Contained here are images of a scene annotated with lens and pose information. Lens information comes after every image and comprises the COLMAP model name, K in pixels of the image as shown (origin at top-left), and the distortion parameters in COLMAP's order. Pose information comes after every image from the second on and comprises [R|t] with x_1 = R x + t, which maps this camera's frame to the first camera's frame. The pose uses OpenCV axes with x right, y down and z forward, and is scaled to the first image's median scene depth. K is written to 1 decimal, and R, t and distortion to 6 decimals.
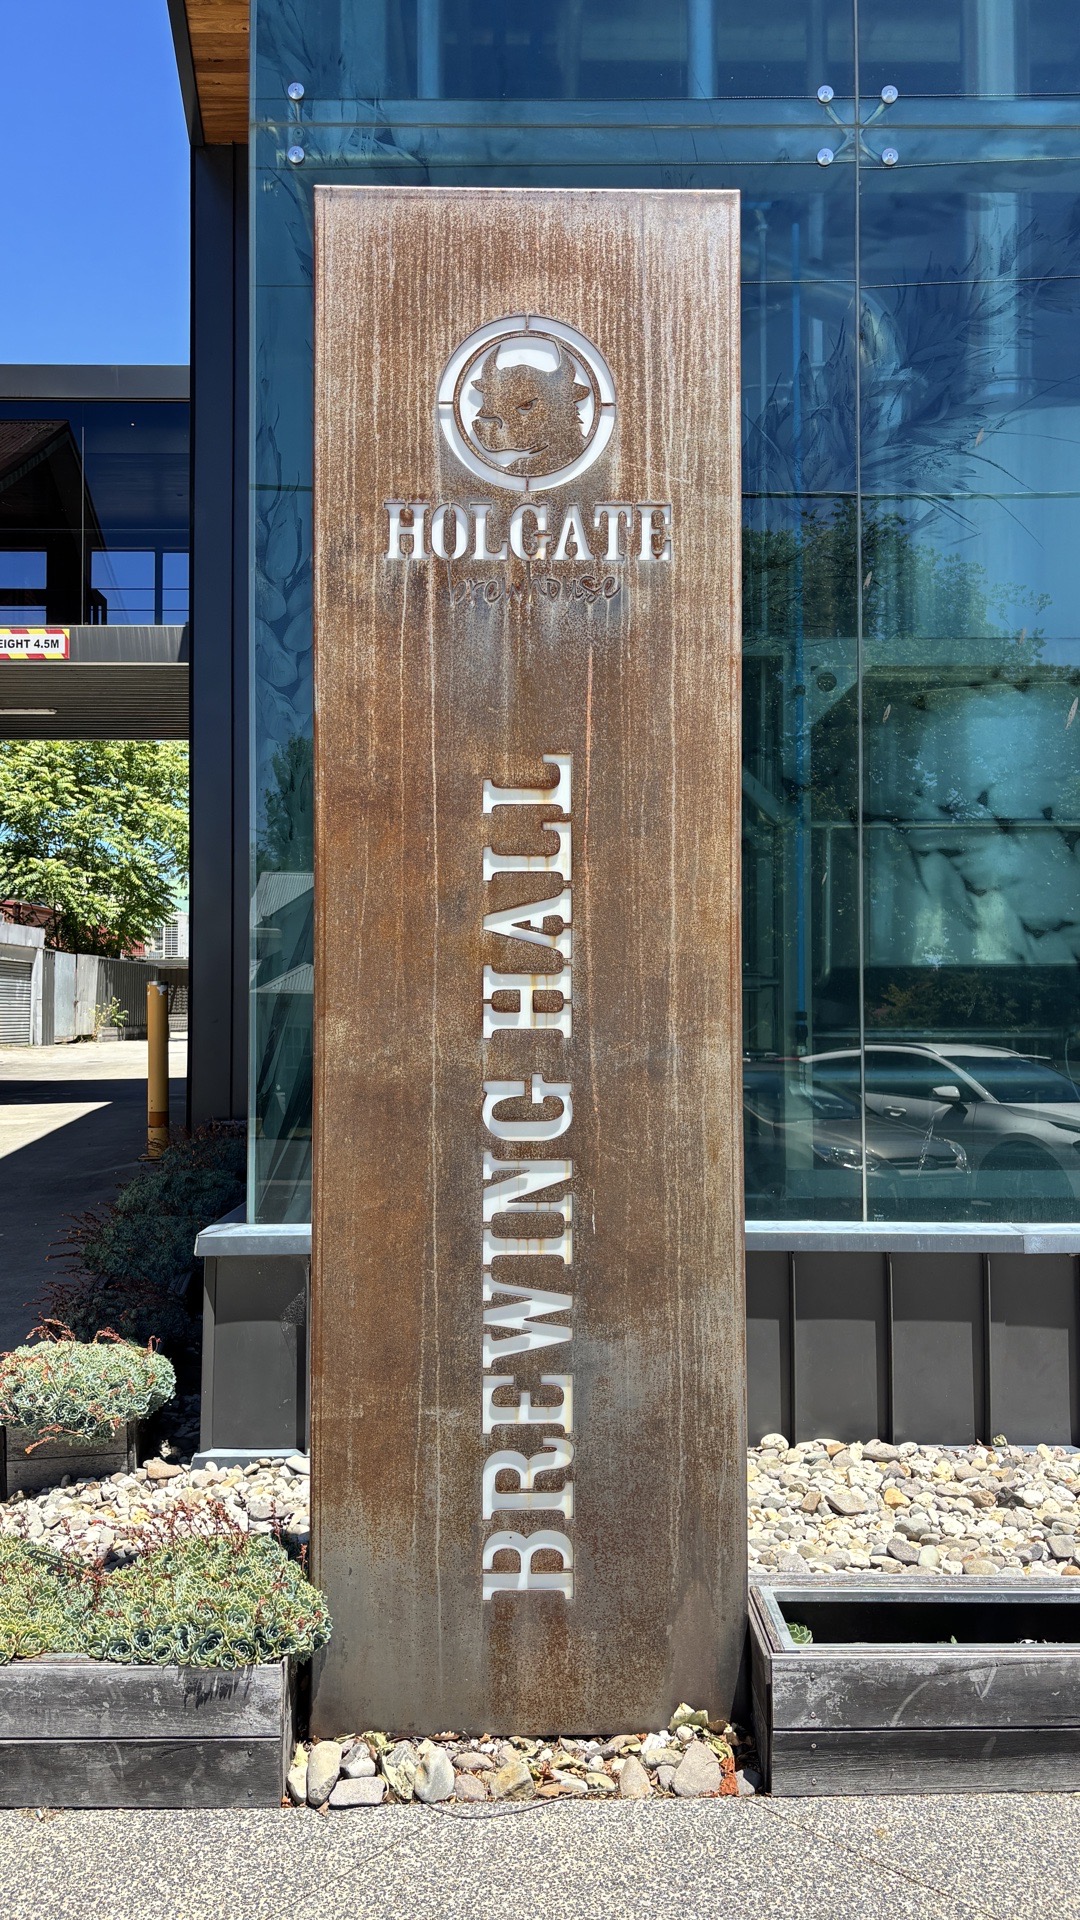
lens RADIAL K [[1444.4, 0, 539.7], [0, 1444.4, 958.5], [0, 0, 1]] dist [0.050117, -0.048804]
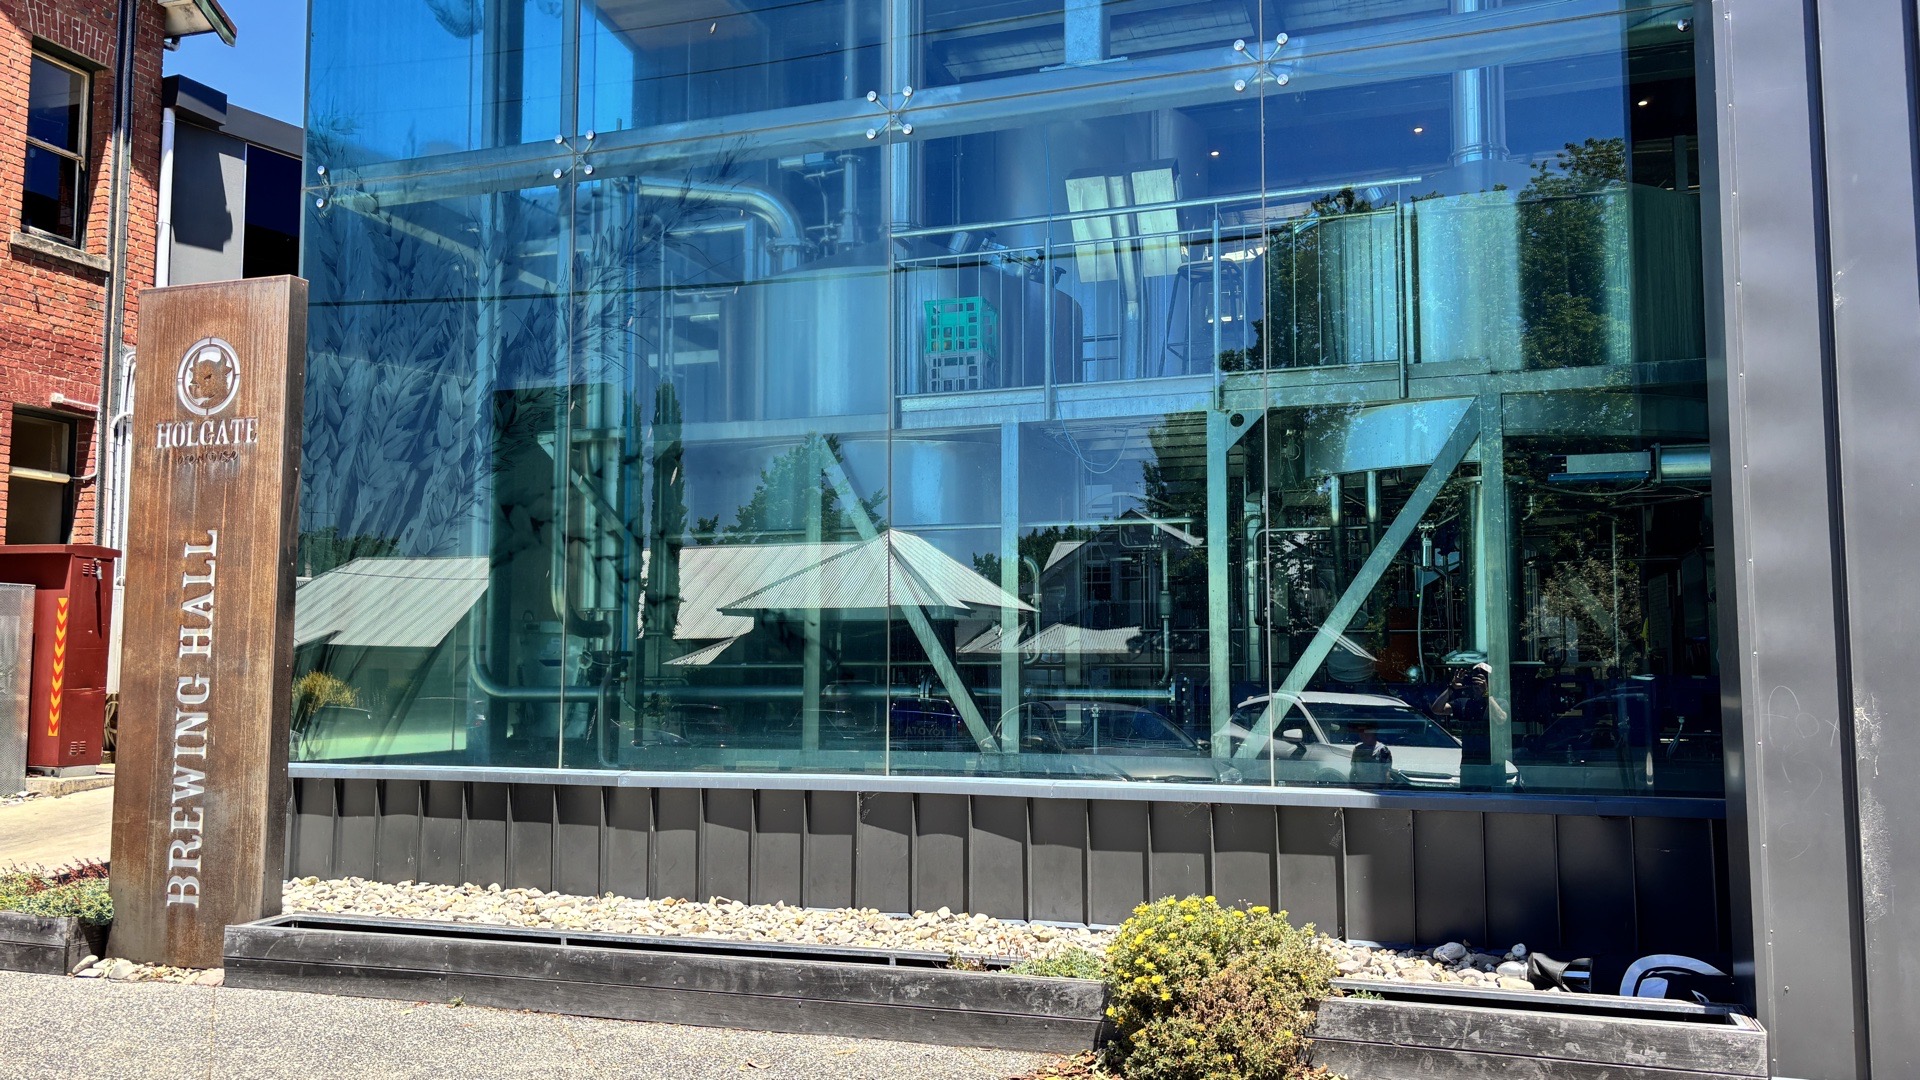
lens RADIAL K [[1444.4, 0, 960.8], [0, 1444.4, 542.6], [0, 0, 1]] dist [0.050117, -0.048804]
pose [[0.943760, -0.026076, -0.329601, 1.864240], [0.008507, 0.998470, -0.054635, 0.010931], [0.330521, 0.048759, 0.942538, -0.751573]]
